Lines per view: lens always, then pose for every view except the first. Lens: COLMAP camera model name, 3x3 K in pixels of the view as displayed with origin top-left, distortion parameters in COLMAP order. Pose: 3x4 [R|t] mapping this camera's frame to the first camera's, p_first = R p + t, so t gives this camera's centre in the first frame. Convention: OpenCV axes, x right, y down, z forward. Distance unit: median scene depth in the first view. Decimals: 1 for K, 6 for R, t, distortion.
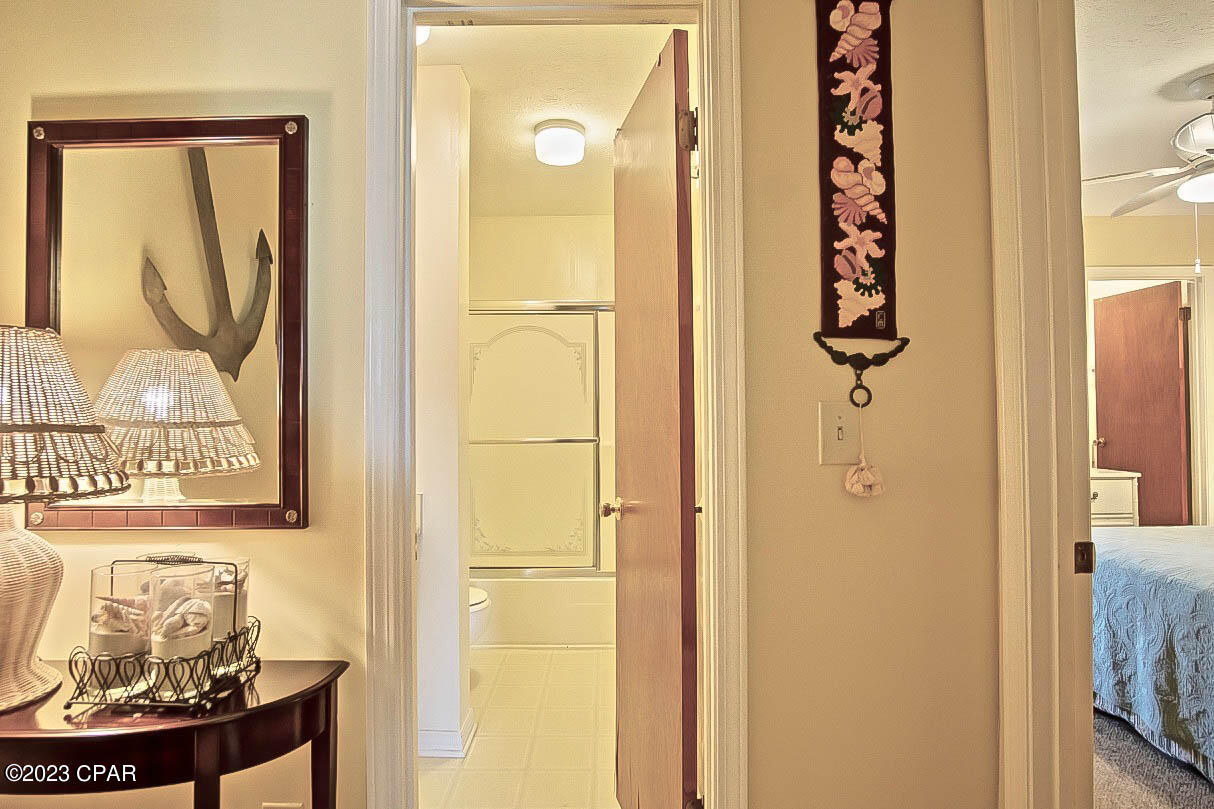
lens RADIAL K [[656.9, 0, 609.3], [0, 656.9, 396.6], [0, 0, 1]] dist [-0.033734, 0.012699]
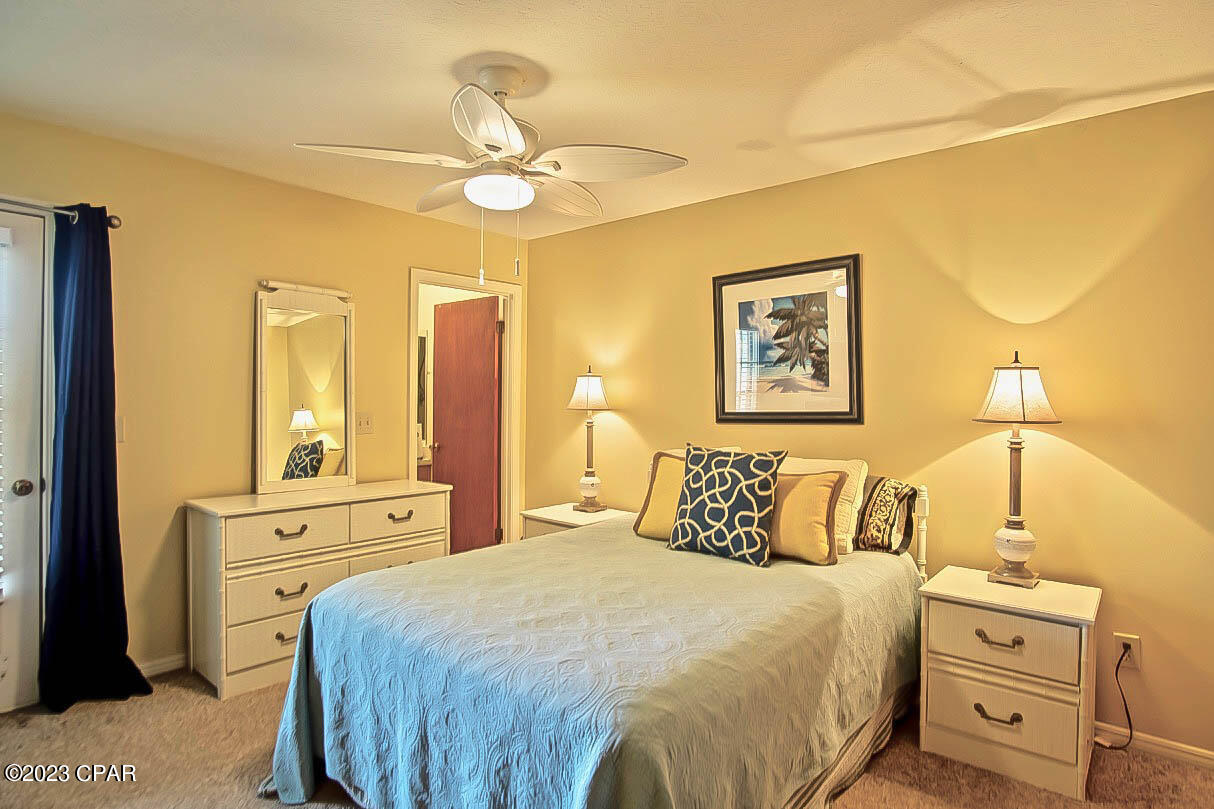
lens RADIAL K [[656.9, 0, 609.3], [0, 656.9, 396.6], [0, 0, 1]] dist [-0.033734, 0.012699]
pose [[0.660365, 0.014823, 0.750798, 0.364210], [-0.029692, 0.999539, 0.006382, -0.047812], [-0.750358, -0.026507, 0.660501, 0.264386]]
